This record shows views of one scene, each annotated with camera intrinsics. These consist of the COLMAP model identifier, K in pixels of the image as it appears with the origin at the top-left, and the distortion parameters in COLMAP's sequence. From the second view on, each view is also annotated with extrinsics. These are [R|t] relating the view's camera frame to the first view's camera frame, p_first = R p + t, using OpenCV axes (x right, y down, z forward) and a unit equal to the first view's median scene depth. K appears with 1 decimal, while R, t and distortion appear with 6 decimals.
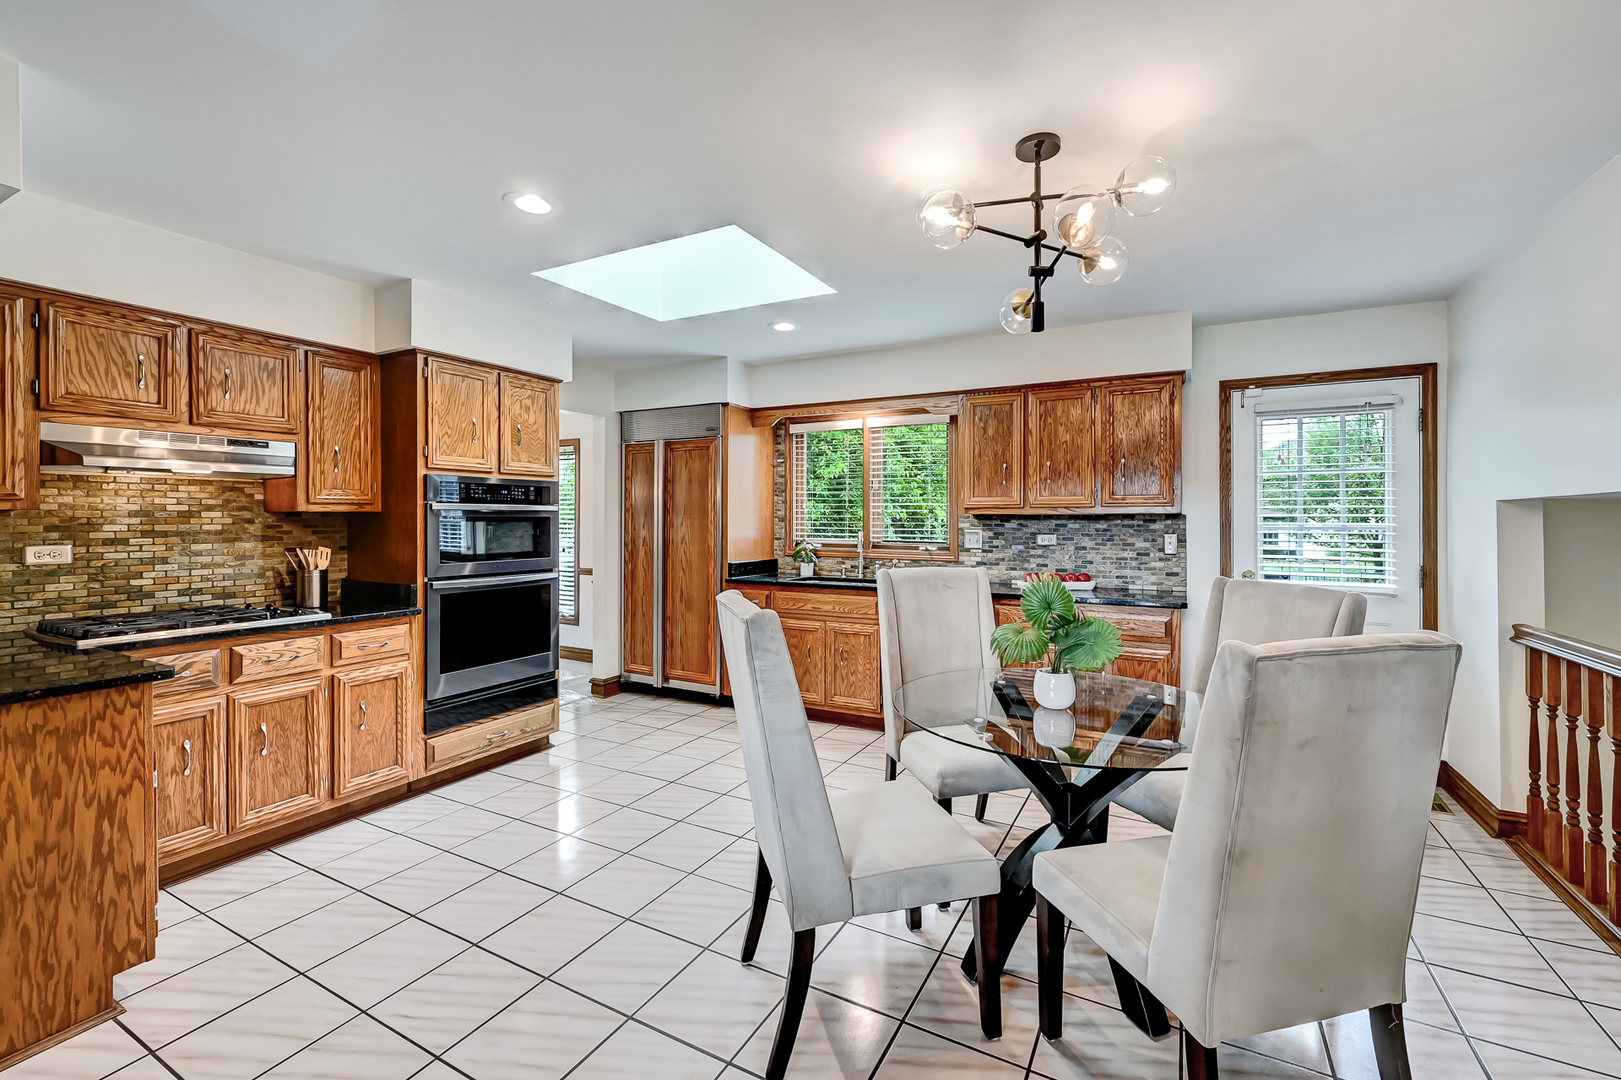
lens RADIAL K [[696.2, 0, 808.4], [0, 696.2, 525.1], [0, 0, 1]] dist [0.002275, 0.000088]
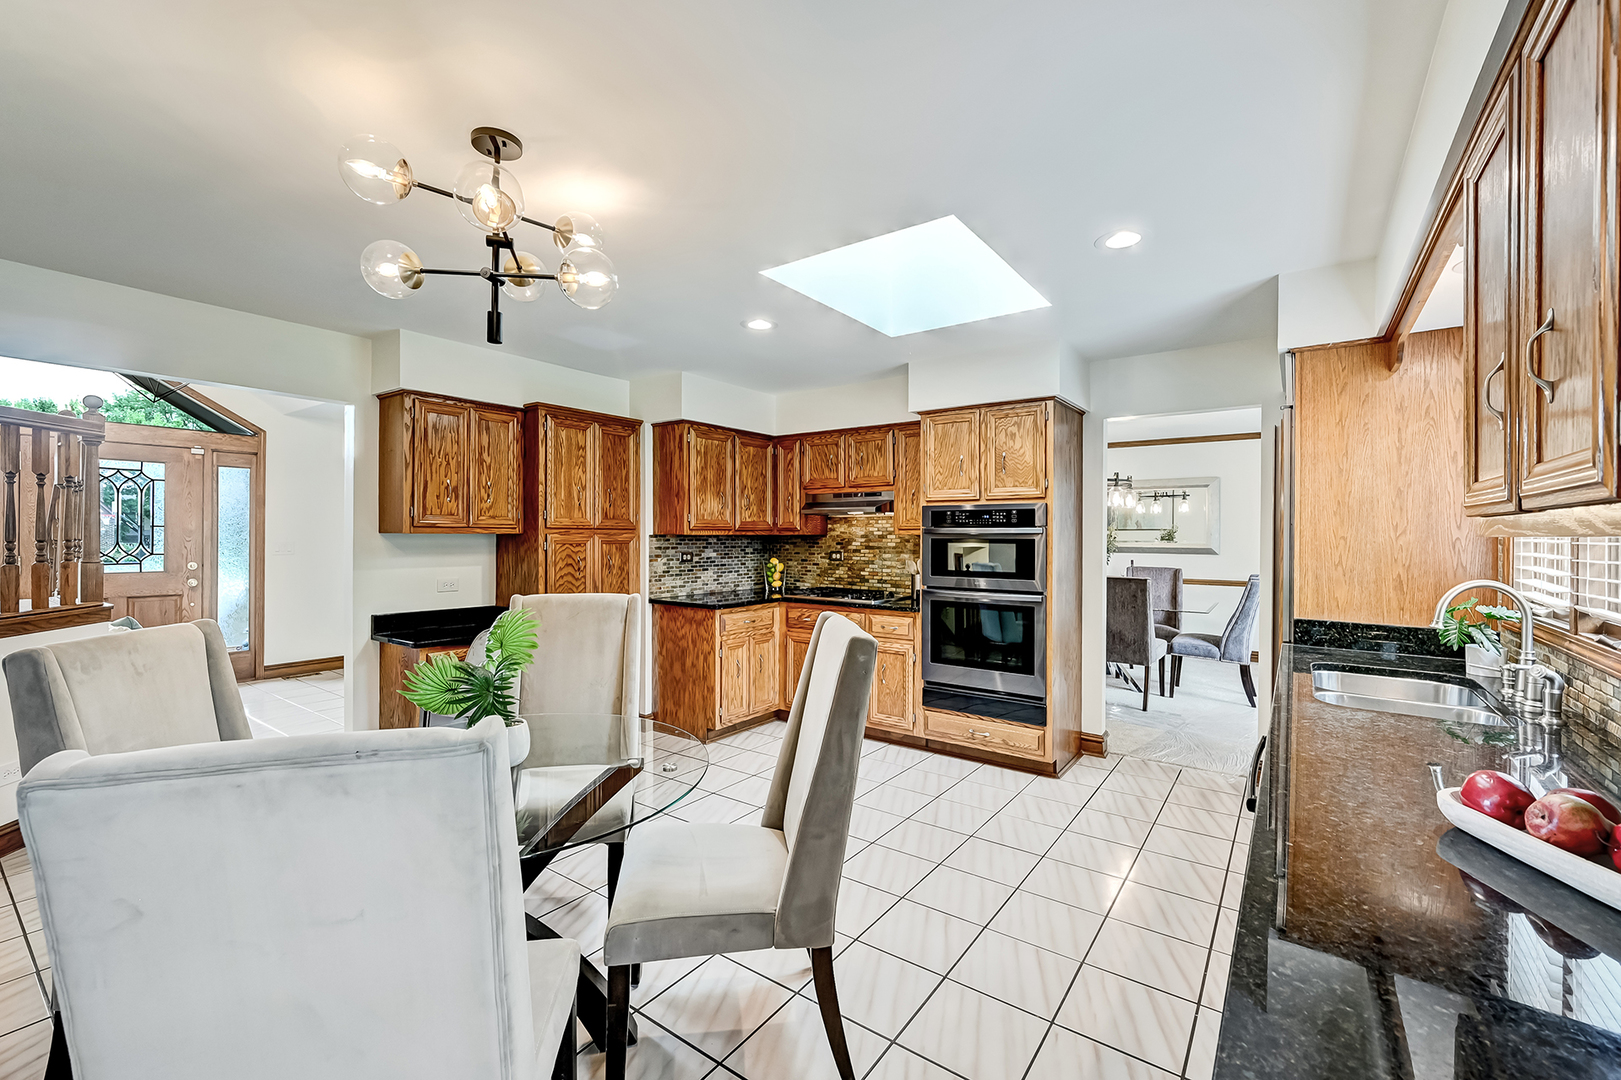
lens RADIAL K [[696.2, 0, 810.2], [0, 696.2, 534.2], [0, 0, 1]] dist [0.002275, 0.000088]
pose [[-0.150787, -0.000755, -0.988566, 0.827649], [-0.010601, 0.999943, 0.000854, -0.020489], [0.988509, 0.010608, -0.150787, 1.053564]]
